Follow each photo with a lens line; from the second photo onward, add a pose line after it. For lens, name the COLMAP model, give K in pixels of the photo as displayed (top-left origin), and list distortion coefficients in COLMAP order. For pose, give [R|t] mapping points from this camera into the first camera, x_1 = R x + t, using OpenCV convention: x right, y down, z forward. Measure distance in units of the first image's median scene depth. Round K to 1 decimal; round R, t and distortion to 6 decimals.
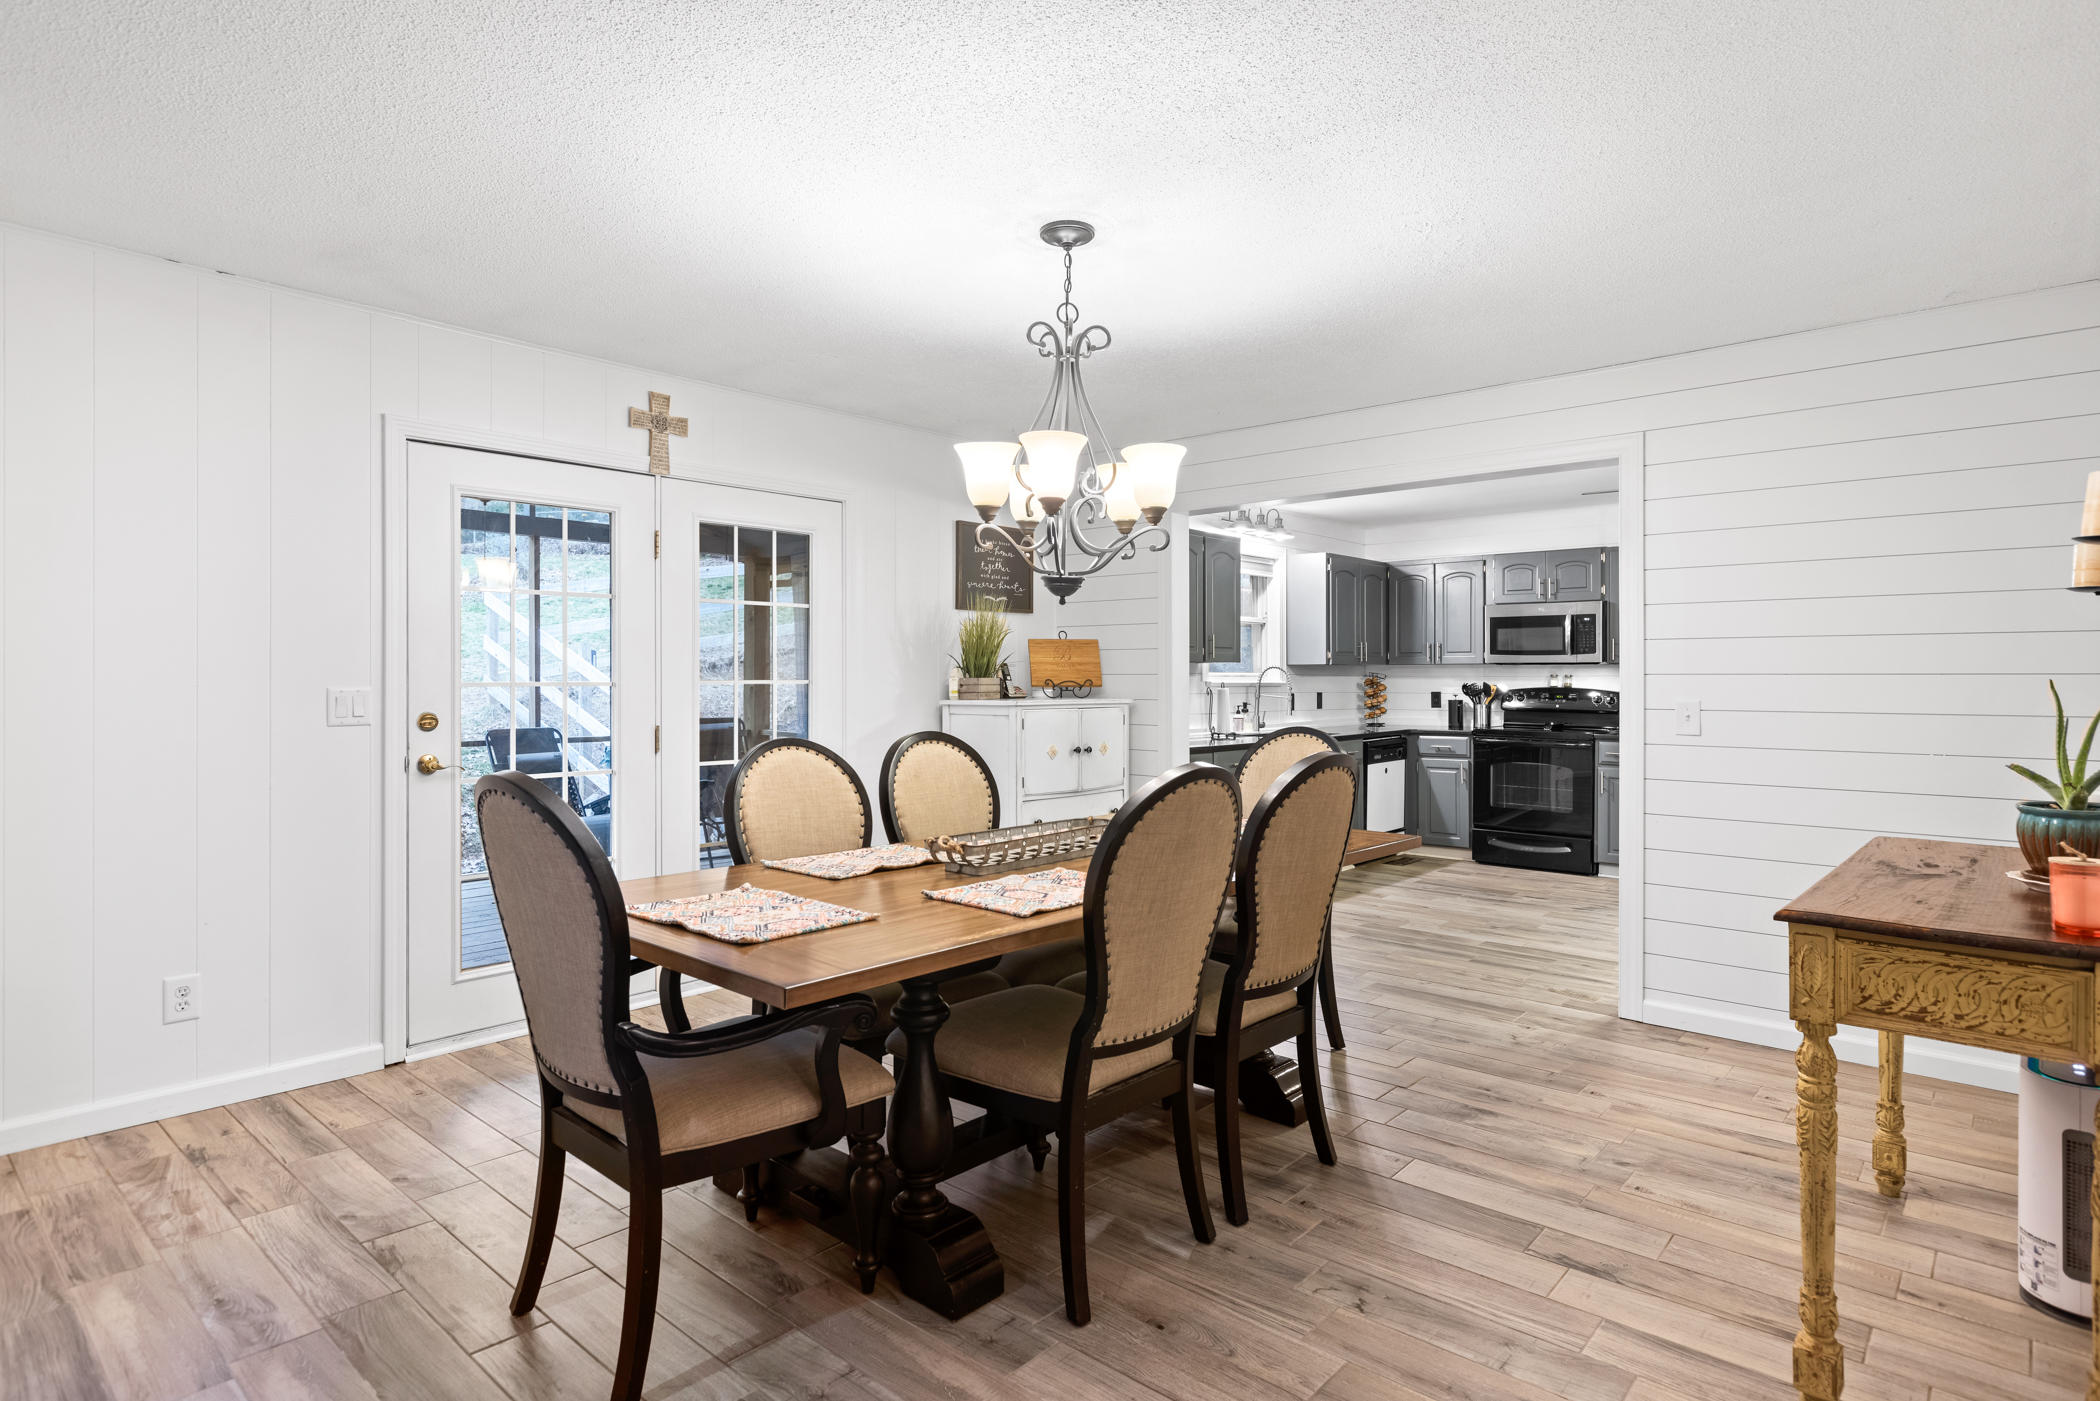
lens RADIAL K [[1133.9, 0, 1048.4], [0, 1133.9, 689.6], [0, 0, 1]] dist [0.000475, 0.000014]
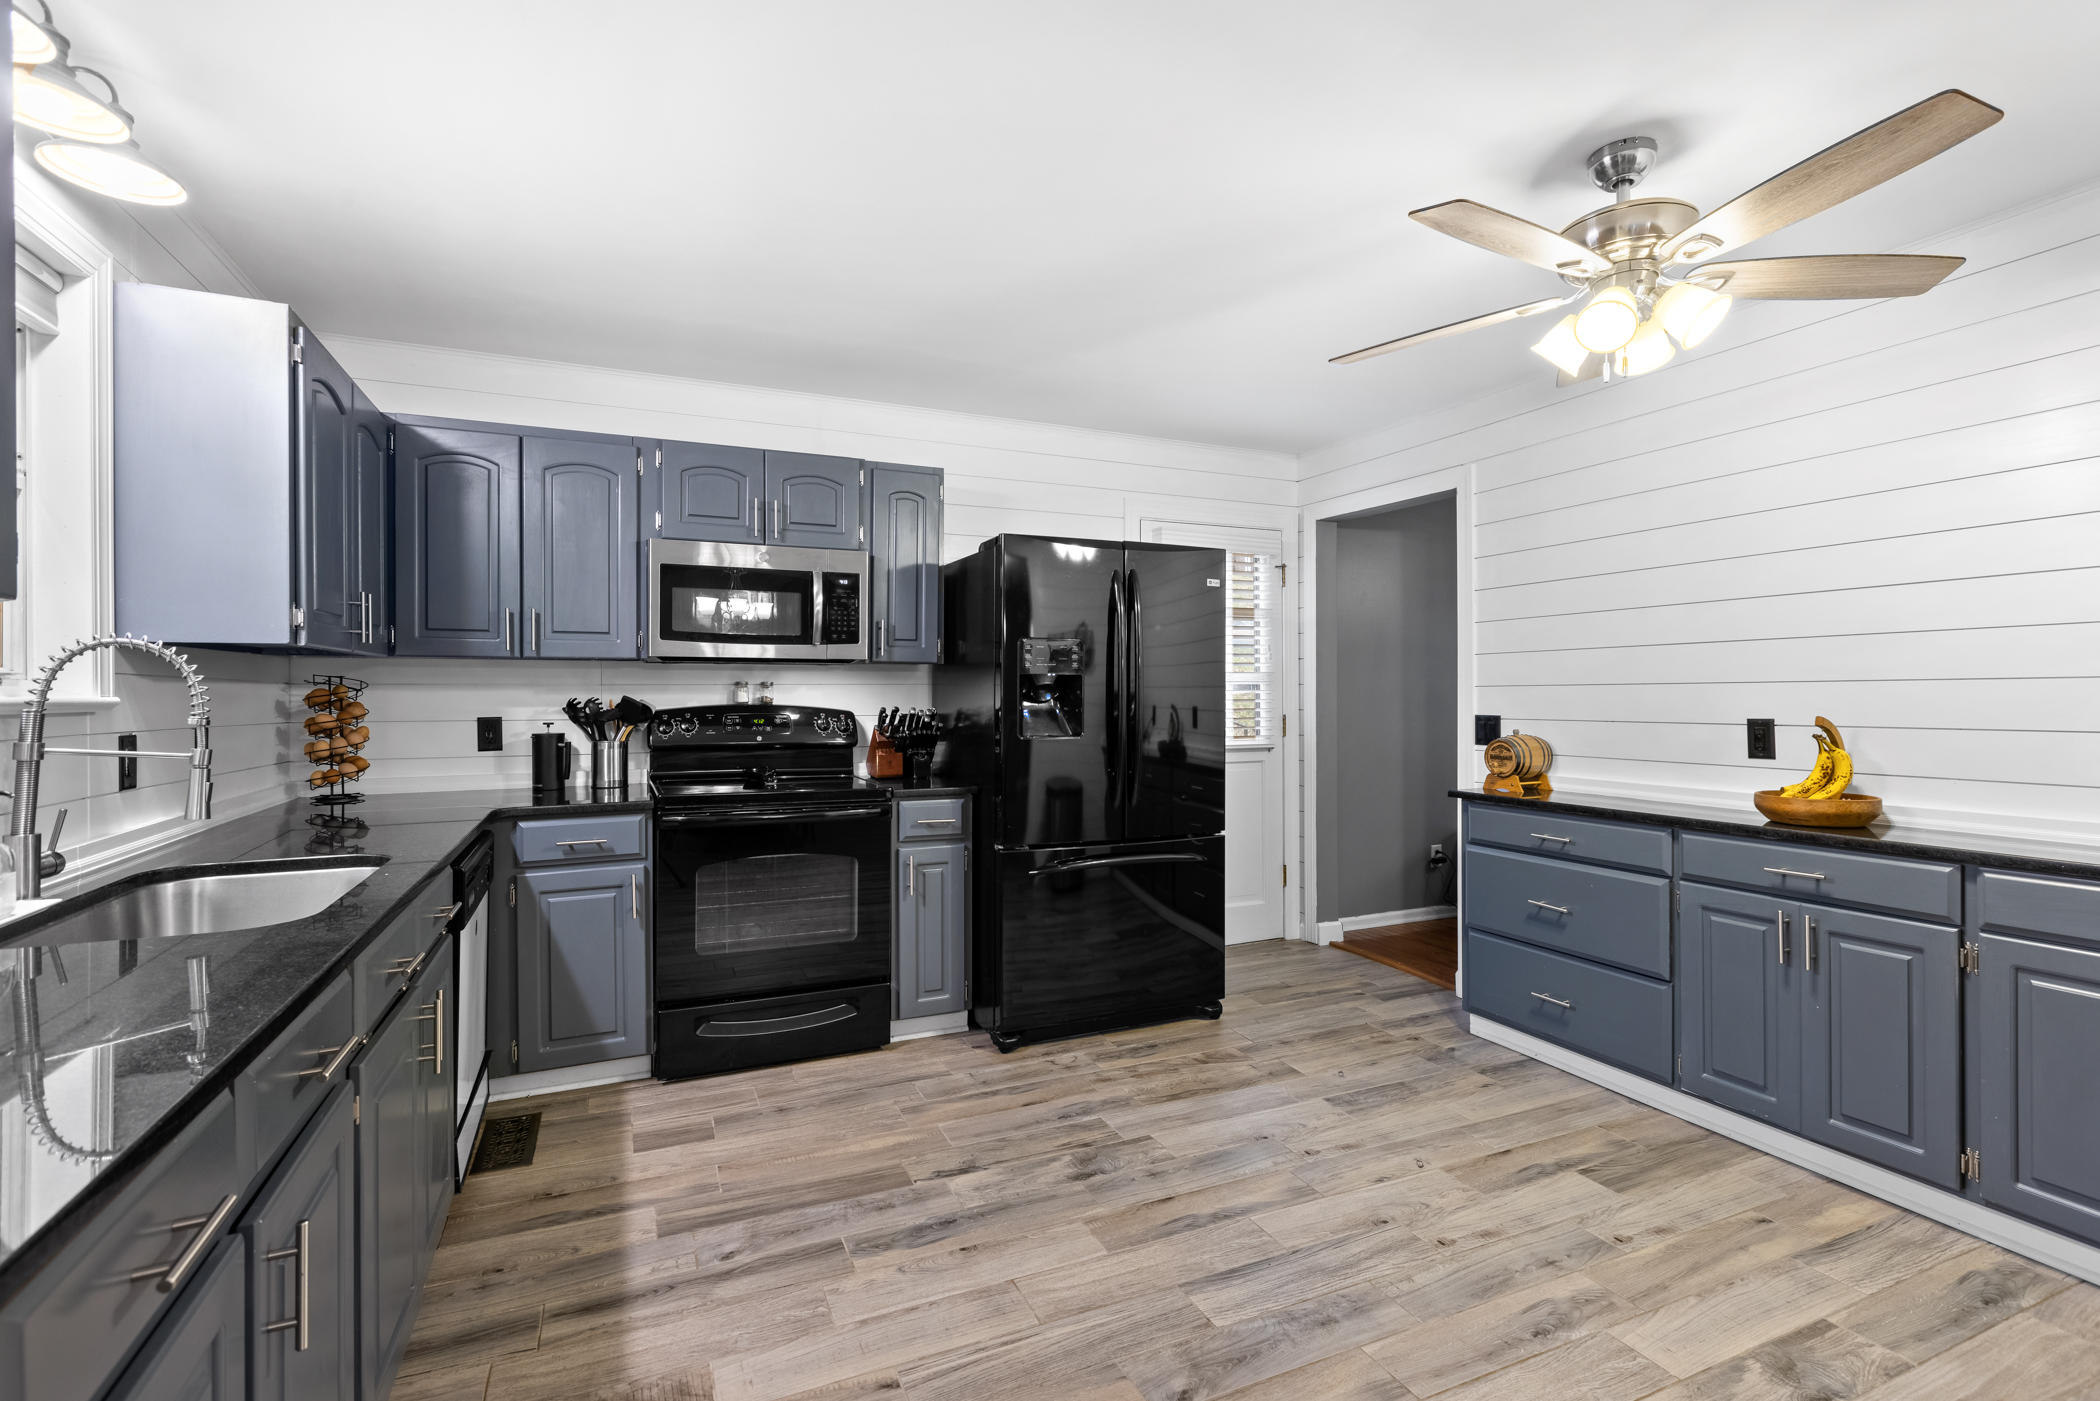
lens RADIAL K [[957.7, 0, 1042.5], [0, 957.7, 695.6], [0, 0, 1]] dist [0.001444, 0.000403]
pose [[0.403195, -0.004689, 0.915102, 0.075068], [0.013867, 0.999903, -0.000986, -0.003997], [-0.915009, 0.013088, 0.403221, 0.669546]]
